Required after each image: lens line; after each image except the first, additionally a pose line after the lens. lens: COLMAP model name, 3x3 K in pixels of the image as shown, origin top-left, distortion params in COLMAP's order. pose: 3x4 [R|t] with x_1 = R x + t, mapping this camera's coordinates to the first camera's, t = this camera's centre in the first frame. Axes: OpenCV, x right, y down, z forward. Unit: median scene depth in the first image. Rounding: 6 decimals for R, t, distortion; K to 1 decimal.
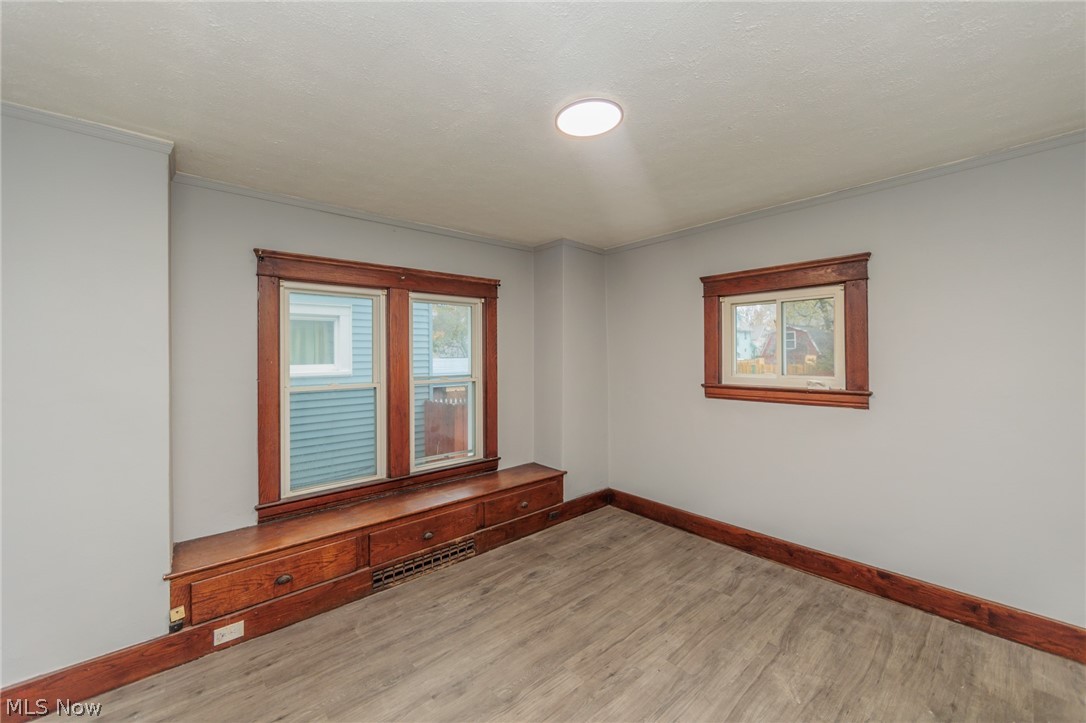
lens RADIAL K [[427.6, 0, 546.1], [0, 427.6, 351.6], [0, 0, 1]] dist [-0.000893, 0.000022]
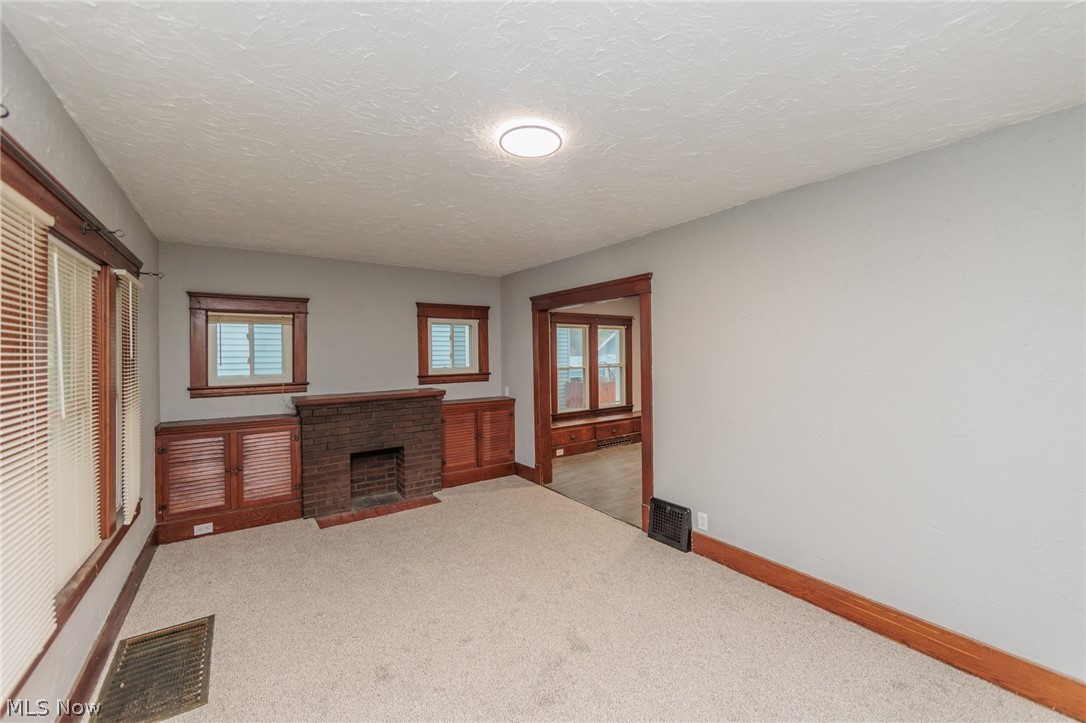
lens RADIAL K [[427.6, 0, 546.1], [0, 427.6, 351.6], [0, 0, 1]] dist [-0.000893, 0.000022]
pose [[0.993724, -0.008002, -0.111572, -0.393118], [0.008077, 0.999967, 0.000220, -0.007687], [0.111566, -0.001120, 0.993756, -1.400175]]
